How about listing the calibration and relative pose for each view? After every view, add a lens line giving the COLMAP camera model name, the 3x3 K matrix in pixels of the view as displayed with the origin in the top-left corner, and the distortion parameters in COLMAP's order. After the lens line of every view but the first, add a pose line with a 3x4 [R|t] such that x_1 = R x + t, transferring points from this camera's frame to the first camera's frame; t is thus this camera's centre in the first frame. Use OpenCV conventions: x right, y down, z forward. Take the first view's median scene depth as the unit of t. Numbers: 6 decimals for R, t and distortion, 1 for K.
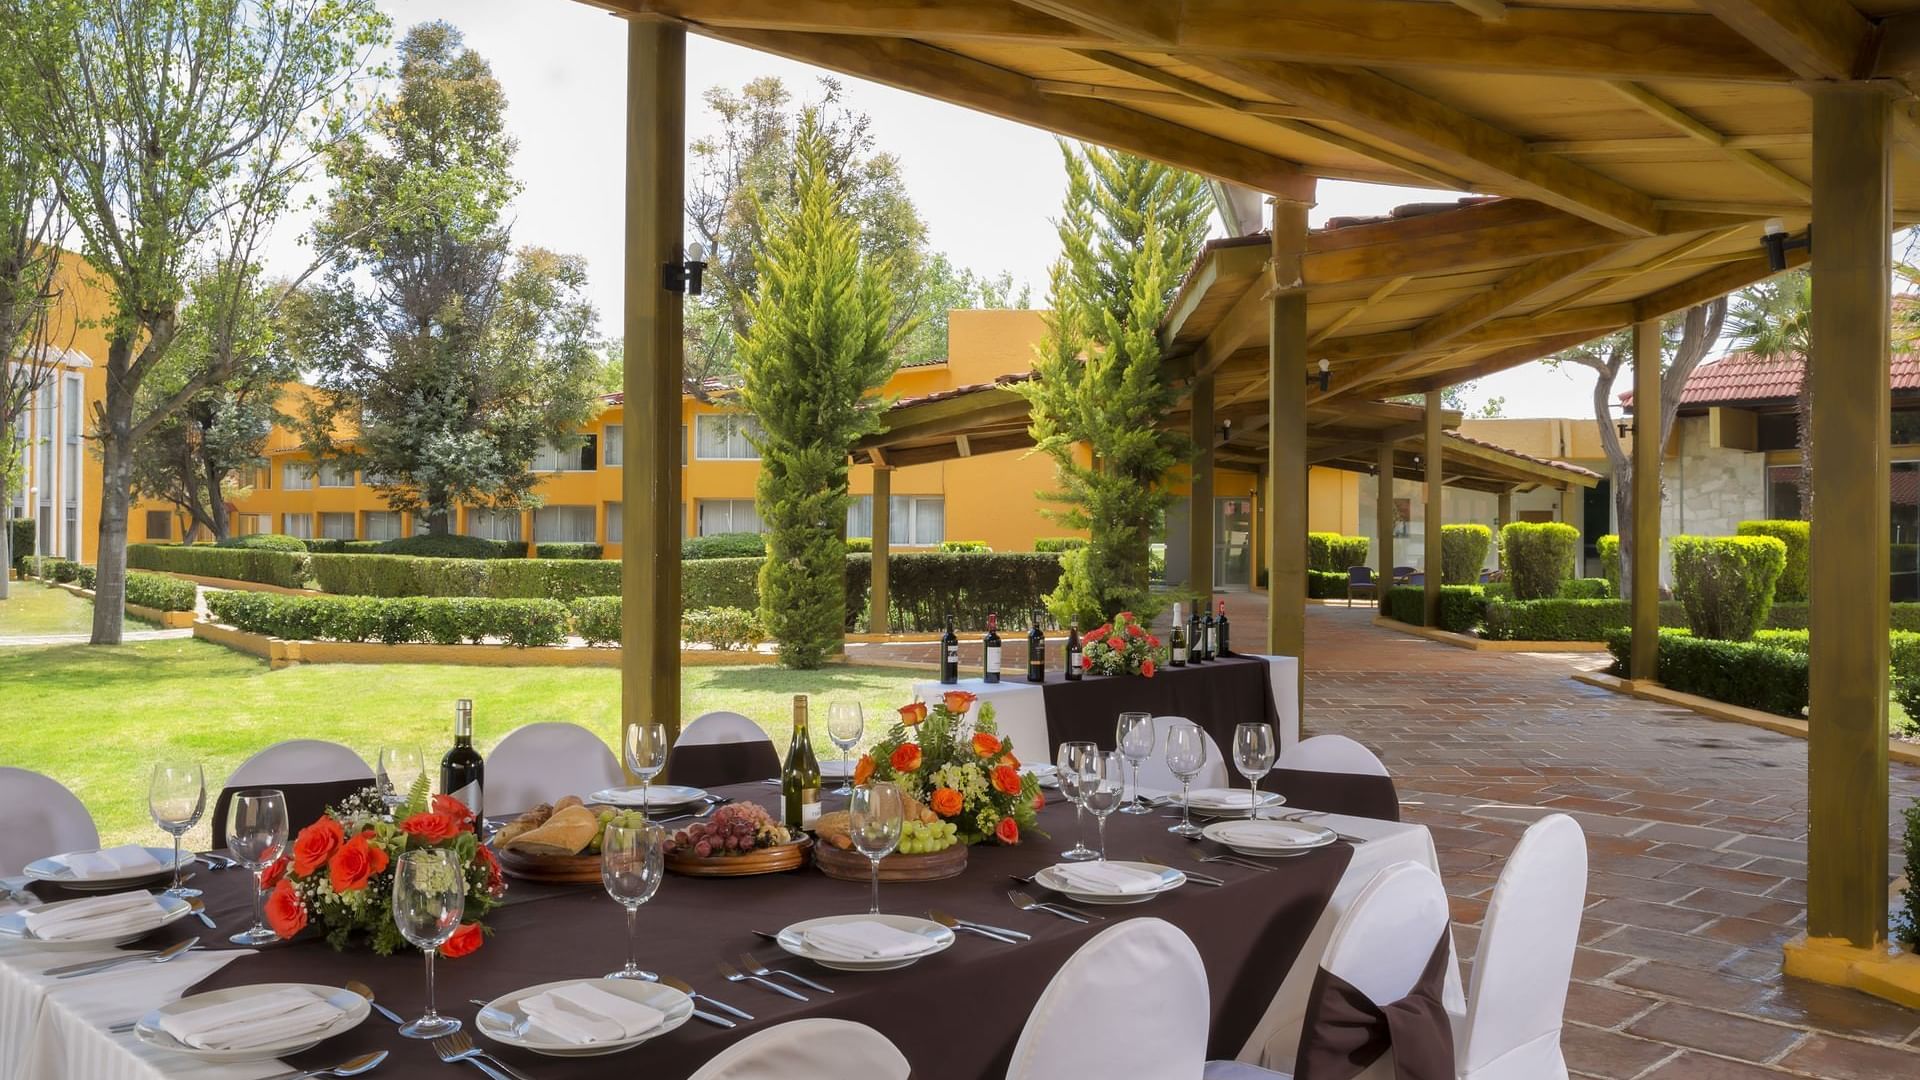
lens RADIAL K [[1534.7, 0, 960.0], [0, 1534.7, 540.0], [0, 0, 1]] dist [-0.076392, 0.139470]
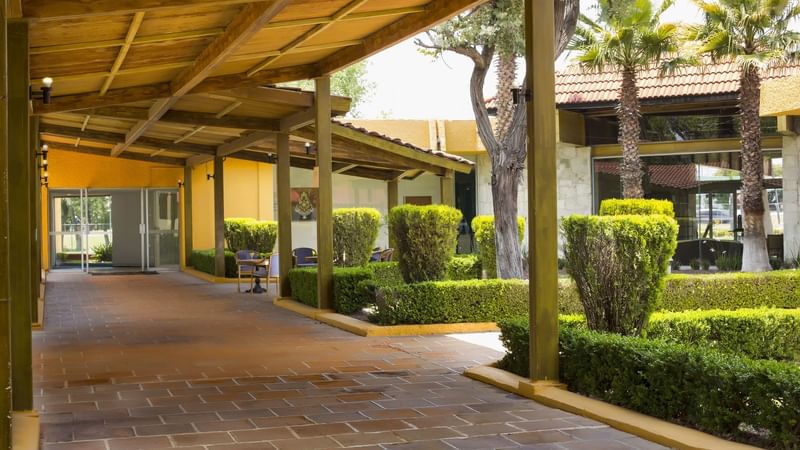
lens RADIAL K [[1177.0, 0, 400.0], [0, 1177.0, 225.0], [0, 0, 1]] dist [-0.071206, -0.027749]
pose [[0.940021, -0.020501, 0.340501, 0.102328], [0.020193, 0.999786, 0.004448, -0.001761], [-0.340519, 0.002695, 0.940234, 0.280274]]
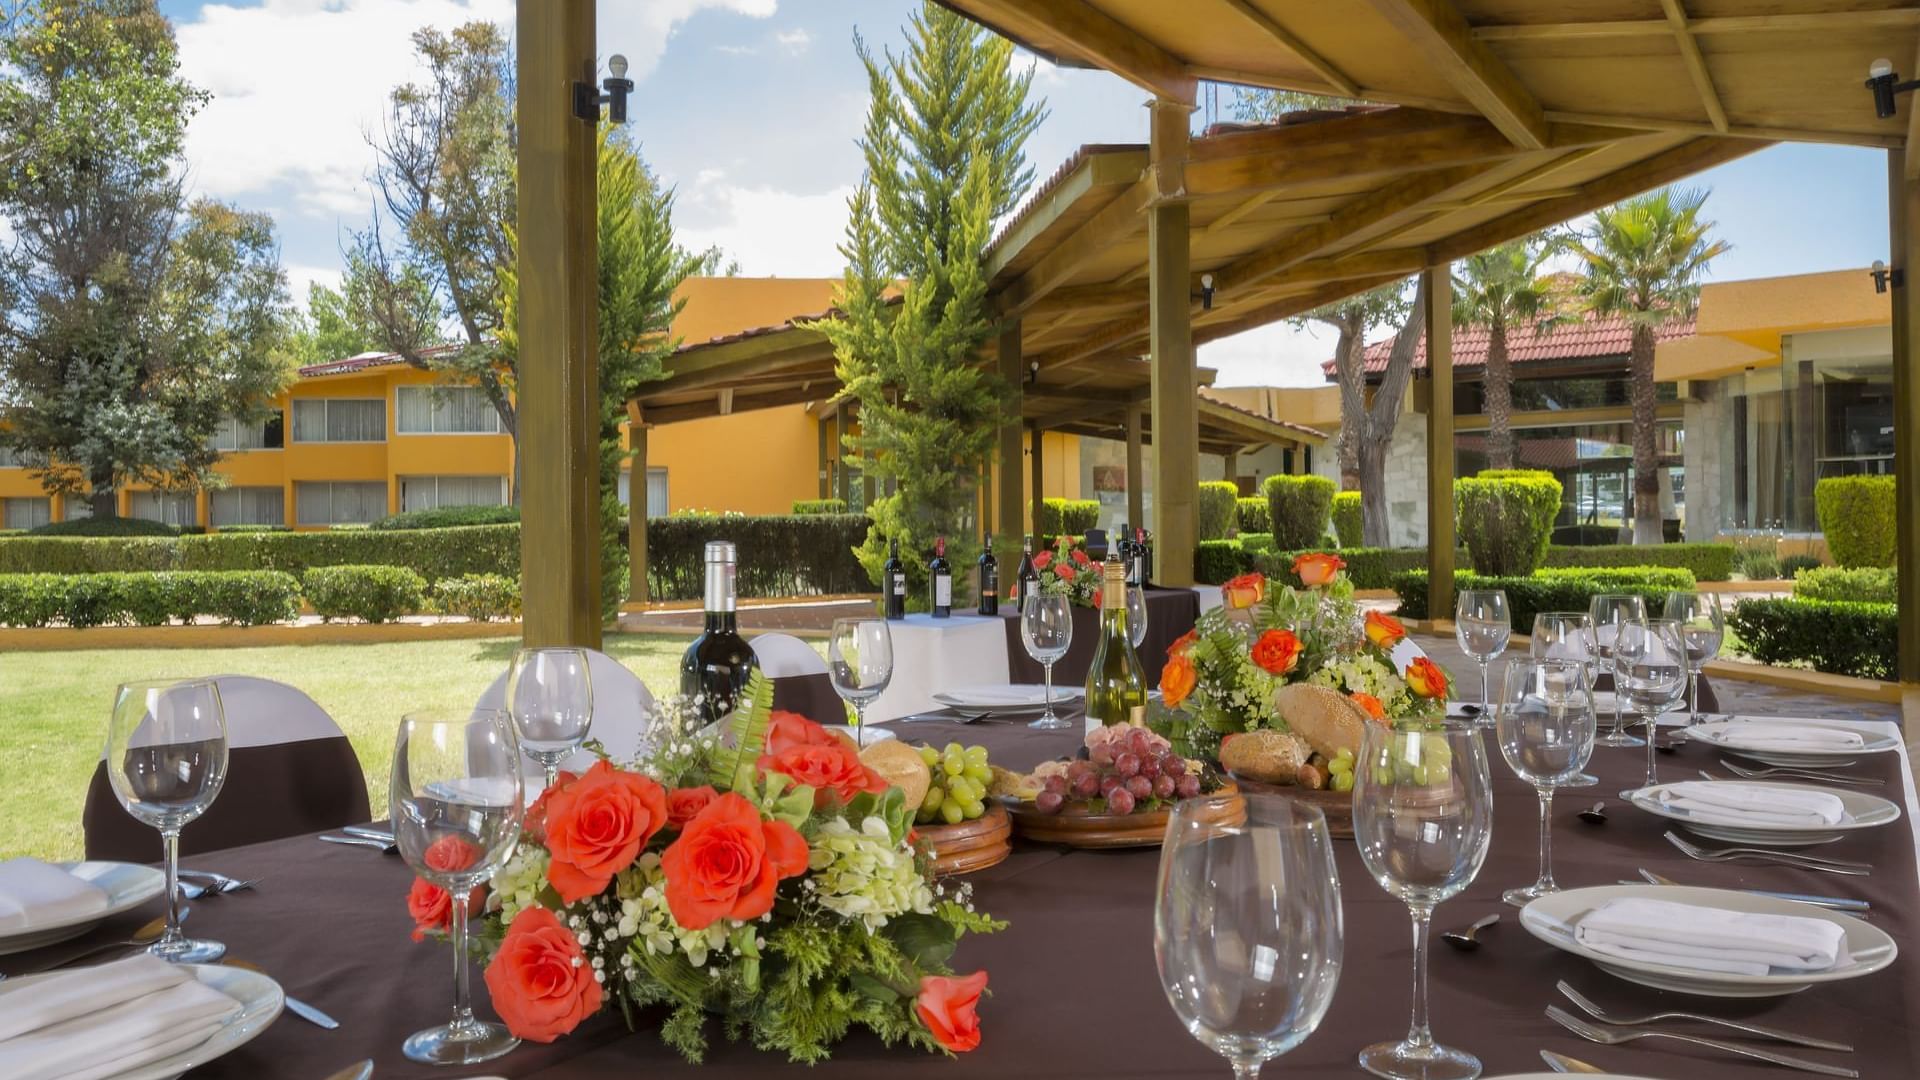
lens RADIAL K [[1503.2, 0, 960.0], [0, 1503.2, 540.0], [0, 0, 1]] dist [-0.075758, 0.115427]
pose [[0.979302, -0.020474, 0.201368, -0.046579], [0.017782, 0.999727, 0.015169, 0.012908], [-0.201623, -0.011275, 0.979398, 0.063317]]
